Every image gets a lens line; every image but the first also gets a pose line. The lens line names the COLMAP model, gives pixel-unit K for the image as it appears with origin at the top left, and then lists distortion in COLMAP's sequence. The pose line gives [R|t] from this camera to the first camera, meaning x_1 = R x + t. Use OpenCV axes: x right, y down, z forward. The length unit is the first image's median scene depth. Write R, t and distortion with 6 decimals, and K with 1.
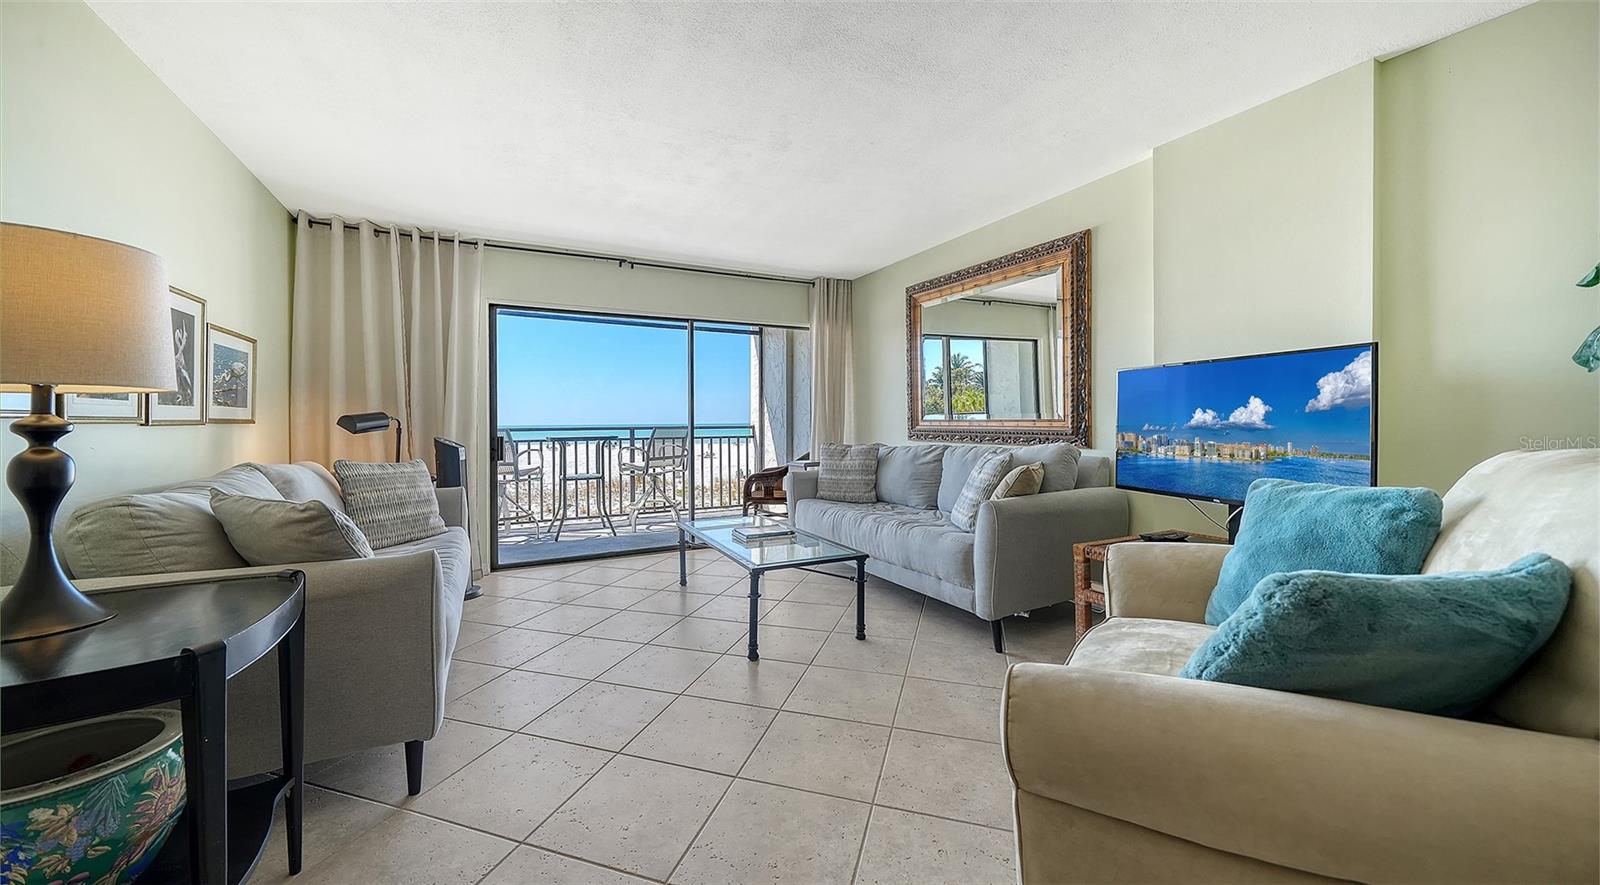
lens RADIAL K [[562.1, 0, 794.5], [0, 562.1, 413.2], [0, 0, 1]] dist [0.000320, 0.000007]
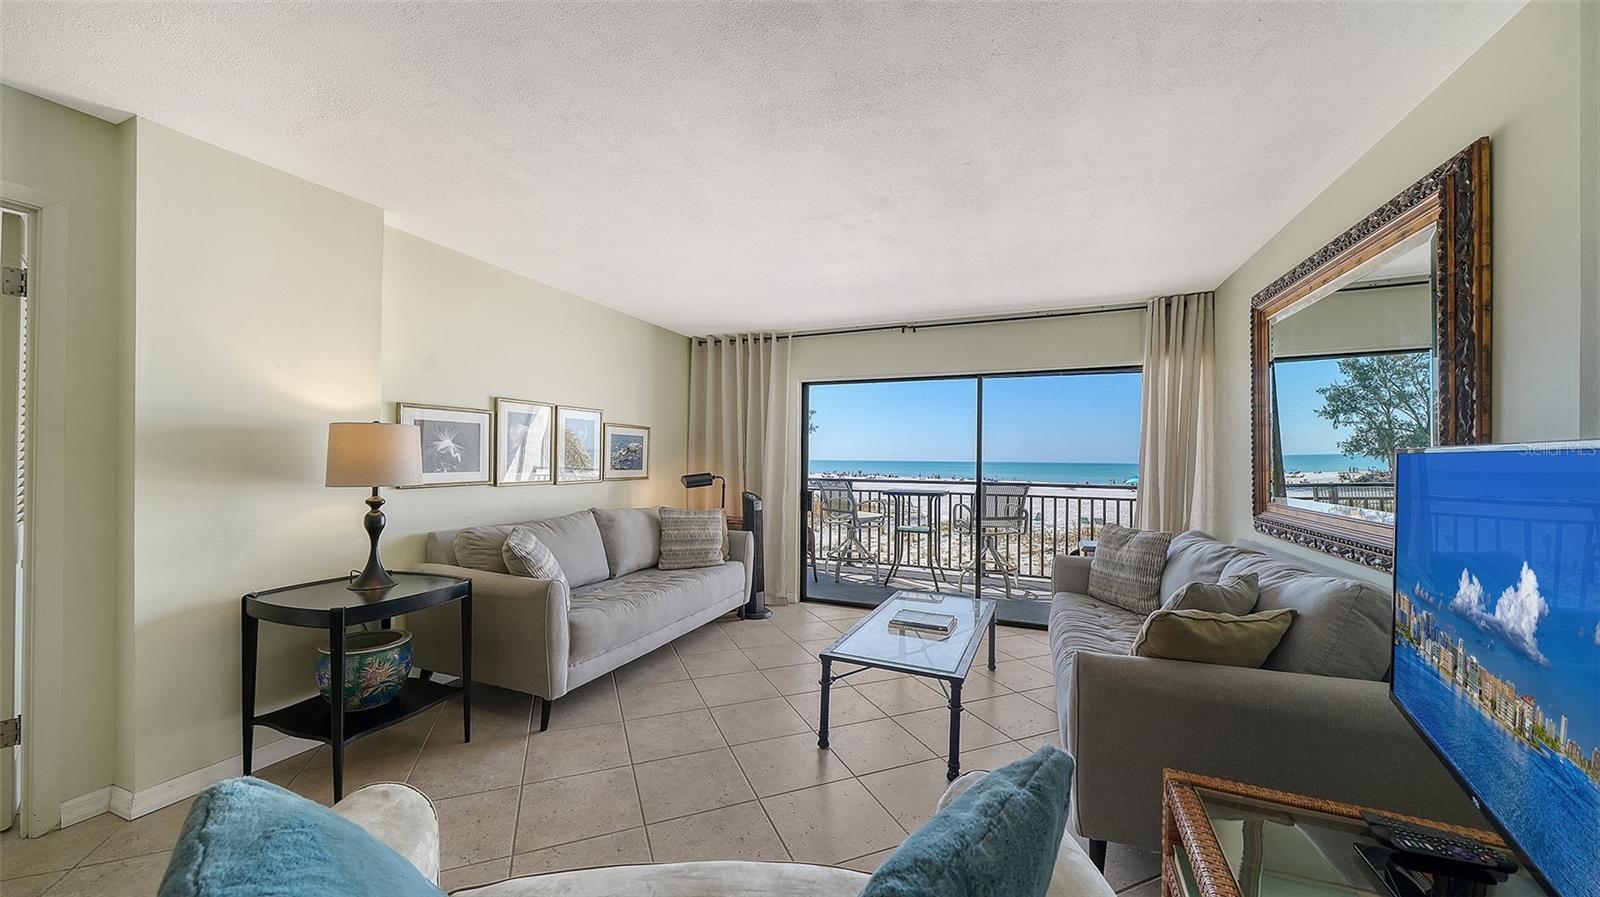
lens RADIAL K [[558.9, 0, 793.1], [0, 558.9, 460.6], [0, 0, 1]] dist [-0.000409, -0.000083]
pose [[0.653131, 0.016877, -0.757057, 0.400136], [-0.005582, 0.999832, 0.017474, -0.050165], [0.757224, -0.007187, 0.653115, 0.205155]]
